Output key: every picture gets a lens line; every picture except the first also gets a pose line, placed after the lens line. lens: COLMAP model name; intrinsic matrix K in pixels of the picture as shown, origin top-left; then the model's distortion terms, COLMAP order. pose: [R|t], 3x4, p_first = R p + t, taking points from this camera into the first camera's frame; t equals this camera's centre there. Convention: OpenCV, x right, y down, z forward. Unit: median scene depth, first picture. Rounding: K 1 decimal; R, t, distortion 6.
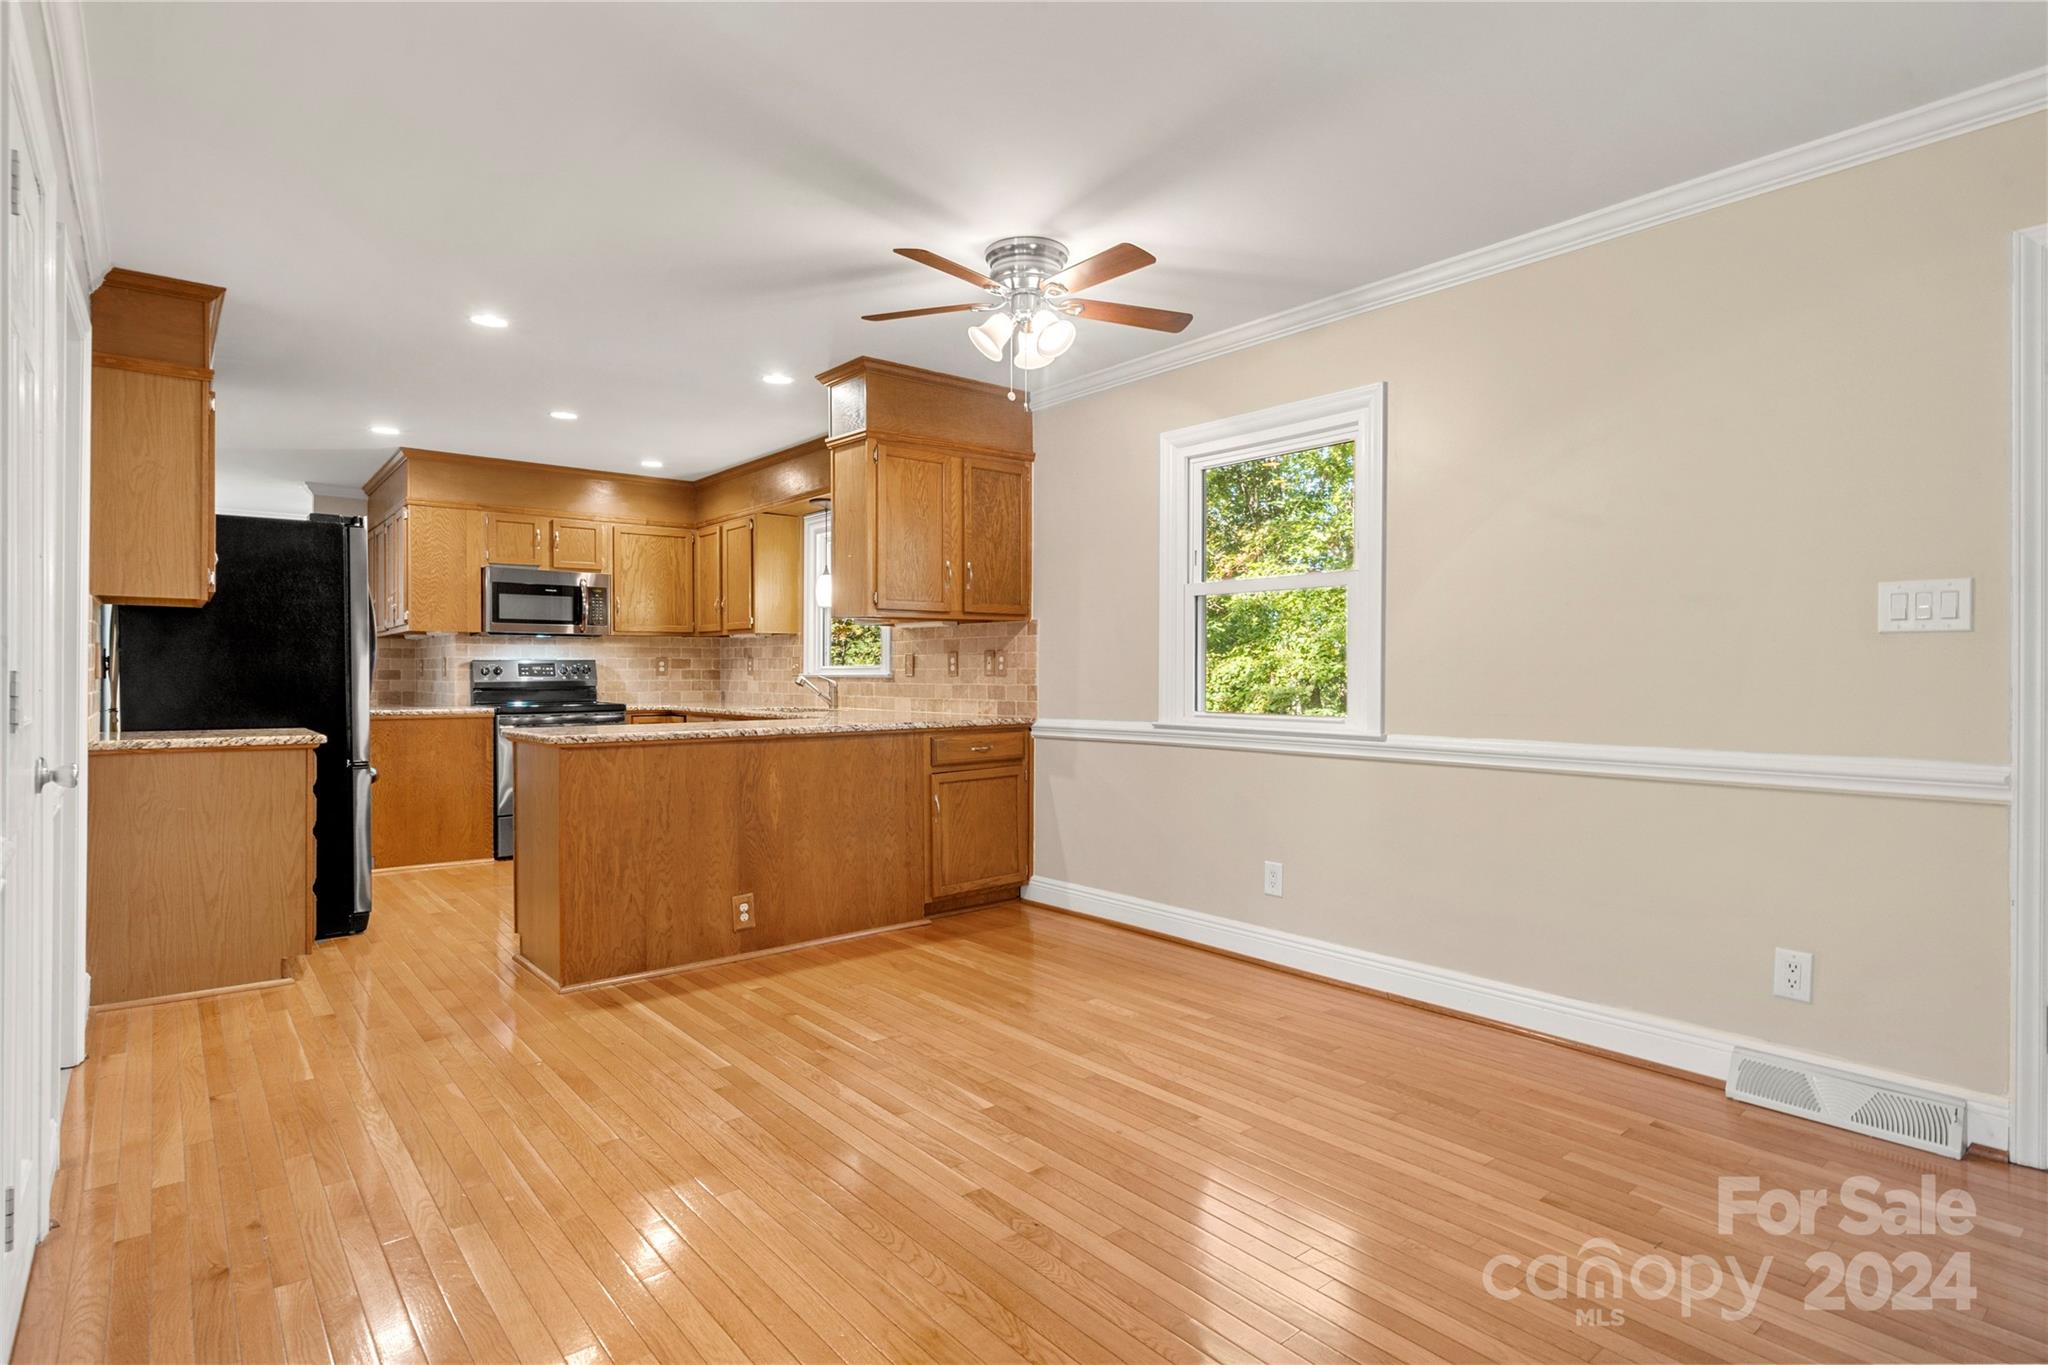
lens RADIAL K [[1060.6, 0, 1016.6], [0, 1060.6, 676.9], [0, 0, 1]] dist [0.012859, 0.000240]
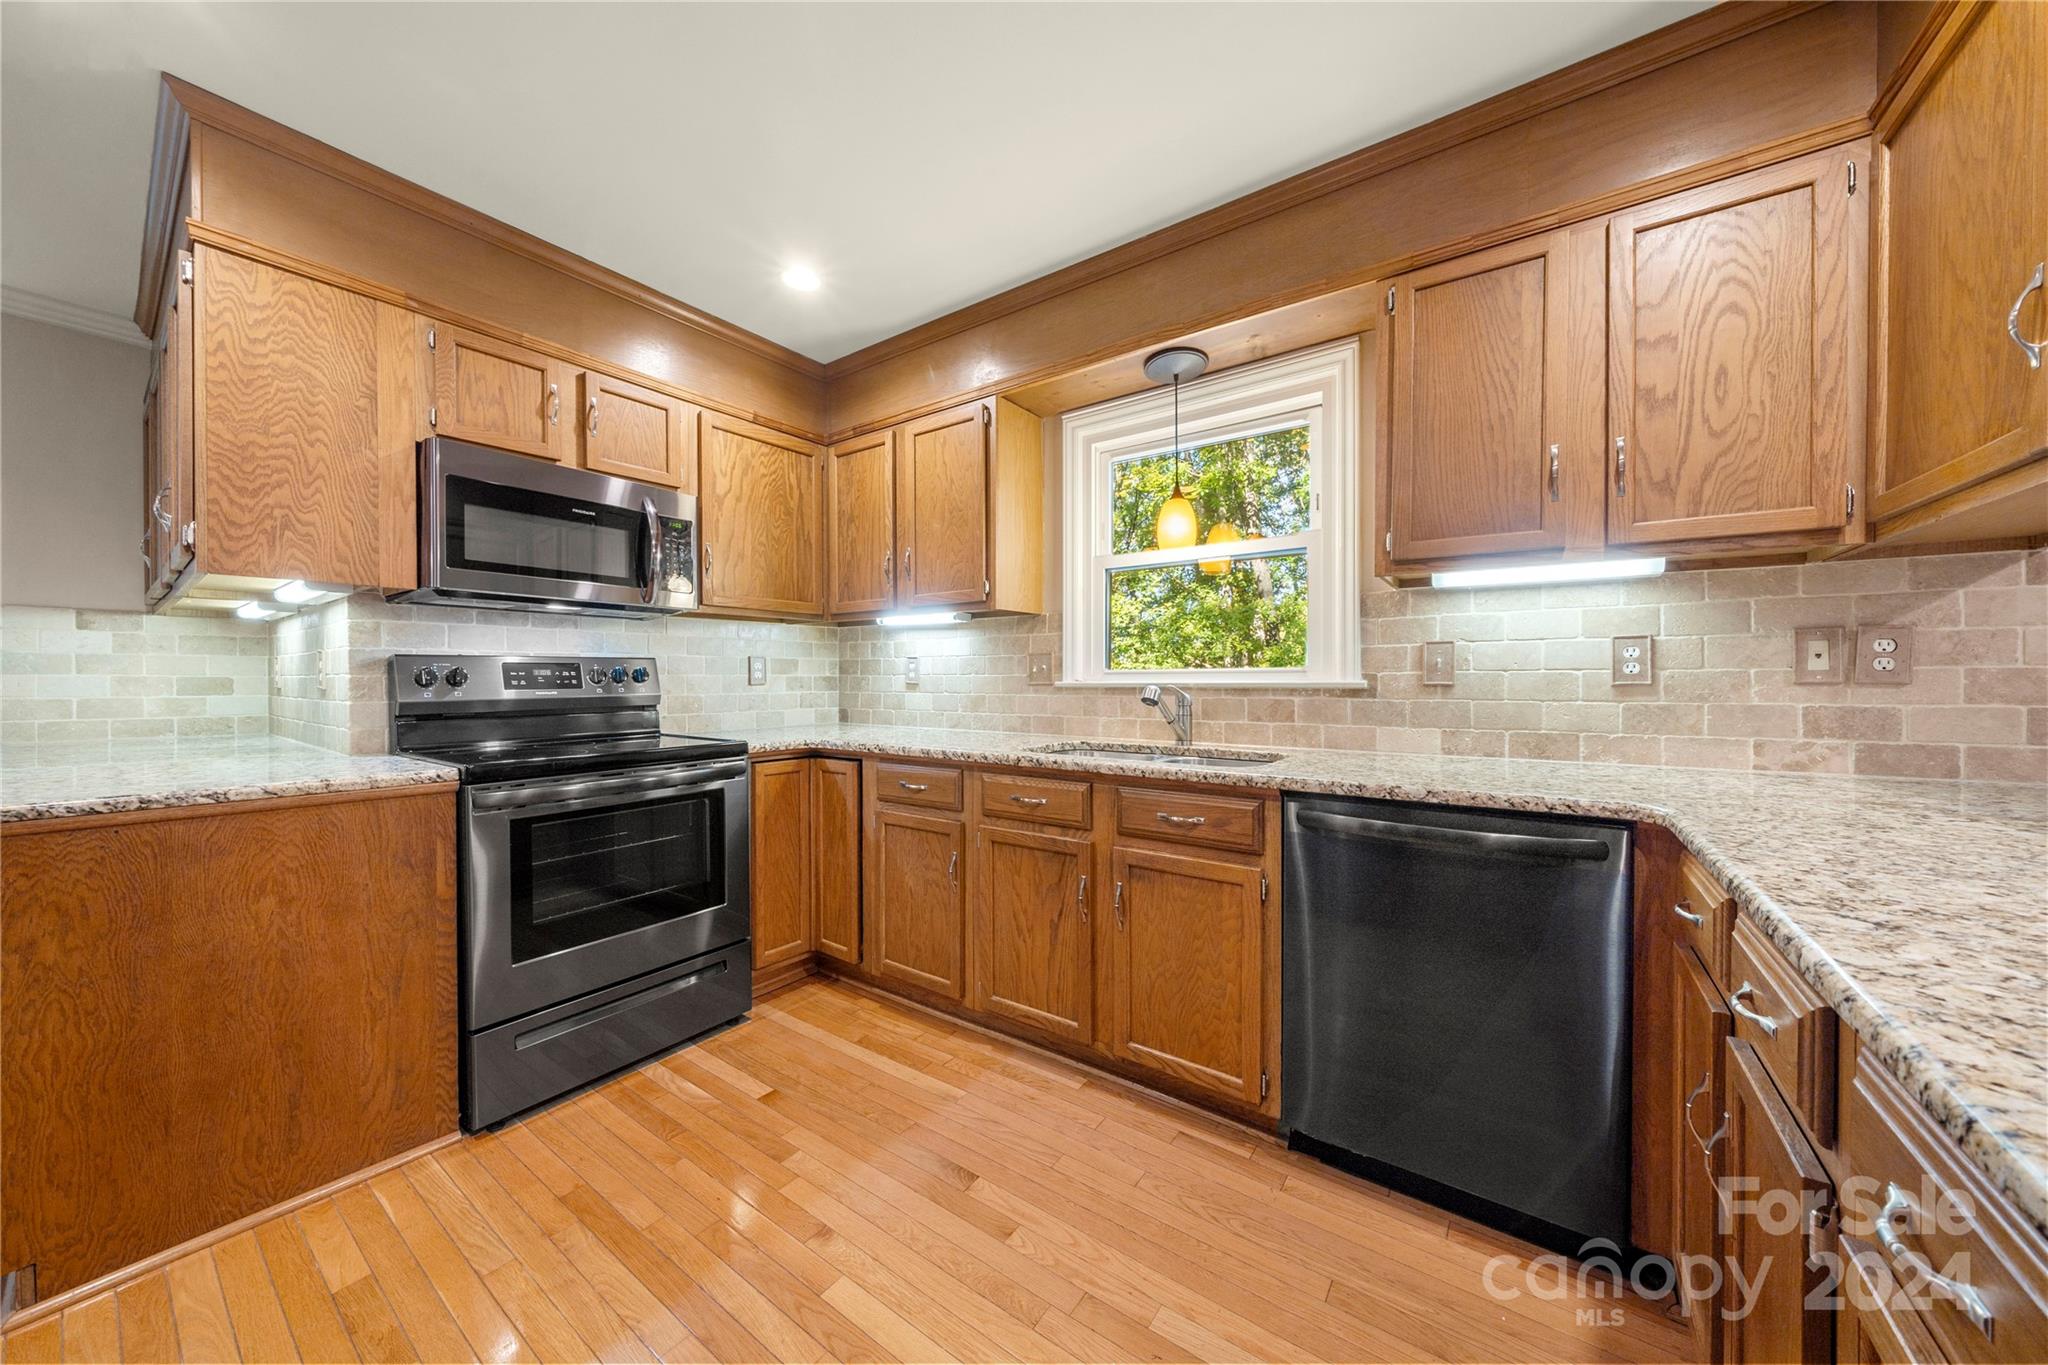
lens RADIAL K [[695.3, 0, 1019.9], [0, 695.3, 684.6], [0, 0, 1]] dist [-0.008264, -0.000049]
pose [[0.964687, -0.004321, 0.263362, -0.340322], [0.003742, 0.999989, 0.002701, -0.002568], [-0.263371, -0.001620, 0.964693, 0.663472]]
